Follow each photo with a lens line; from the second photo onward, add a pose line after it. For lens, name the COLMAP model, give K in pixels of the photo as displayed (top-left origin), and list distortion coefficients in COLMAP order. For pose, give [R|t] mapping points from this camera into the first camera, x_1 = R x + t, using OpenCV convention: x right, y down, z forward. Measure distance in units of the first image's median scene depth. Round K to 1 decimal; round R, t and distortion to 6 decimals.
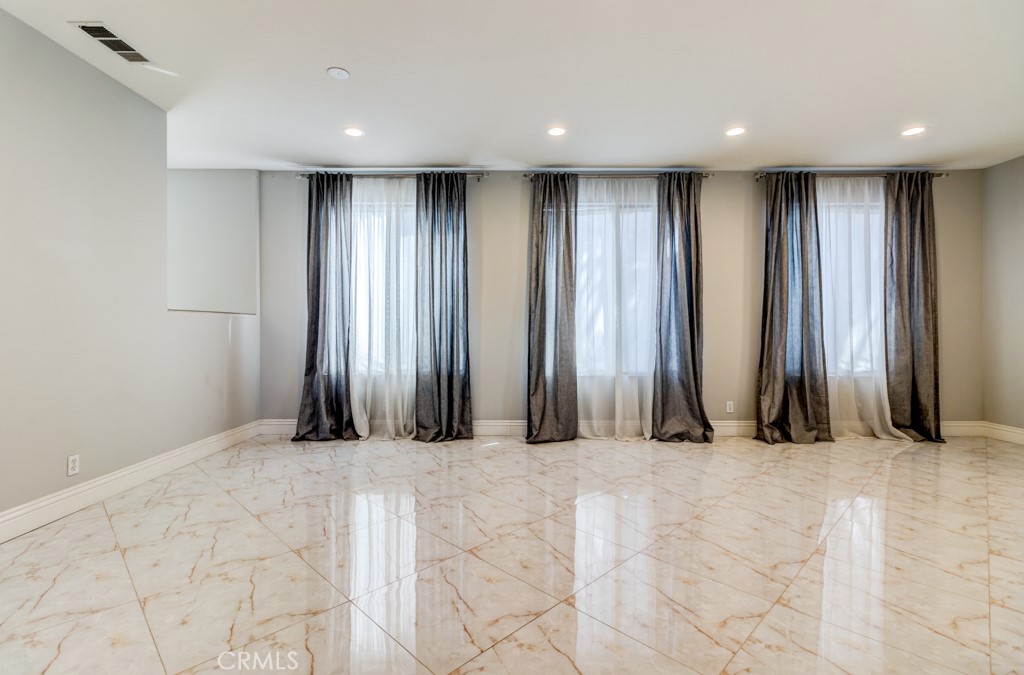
lens RADIAL K [[477.3, 0, 504.7], [0, 477.3, 333.9], [0, 0, 1]] dist [-0.001865, -0.000523]
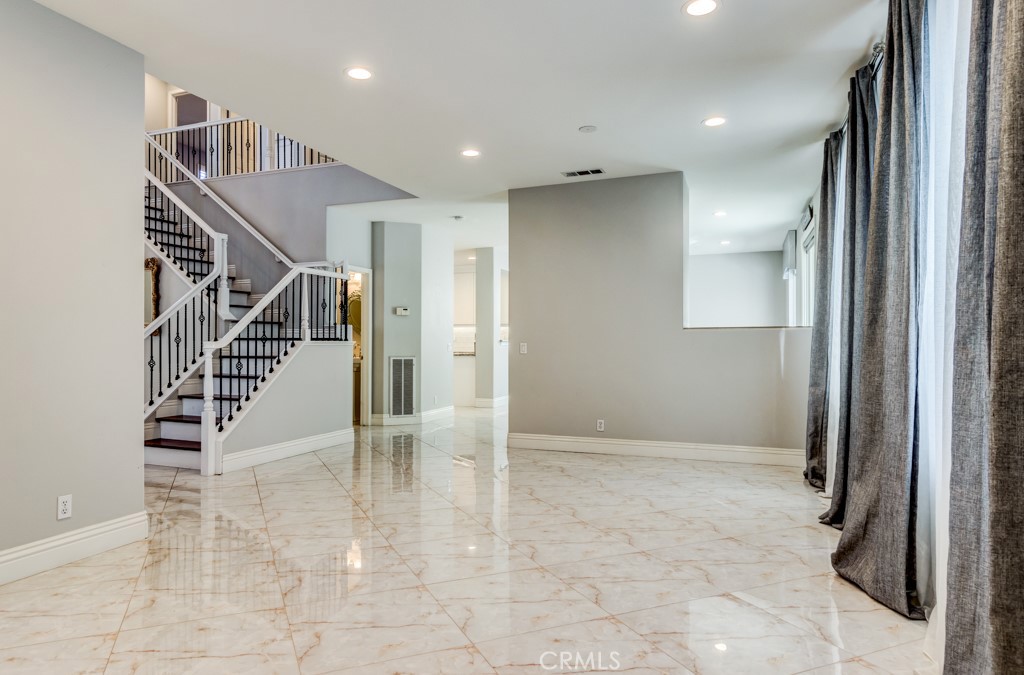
lens RADIAL K [[634.6, 0, 488.8], [0, 634.6, 338.8], [0, 0, 1]] dist [-0.000329, 0.000719]
pose [[-0.390222, -0.010157, -0.920665, 0.806676], [-0.012088, 0.999909, -0.005907, -0.006152], [0.920641, 0.008824, -0.390309, 0.936793]]
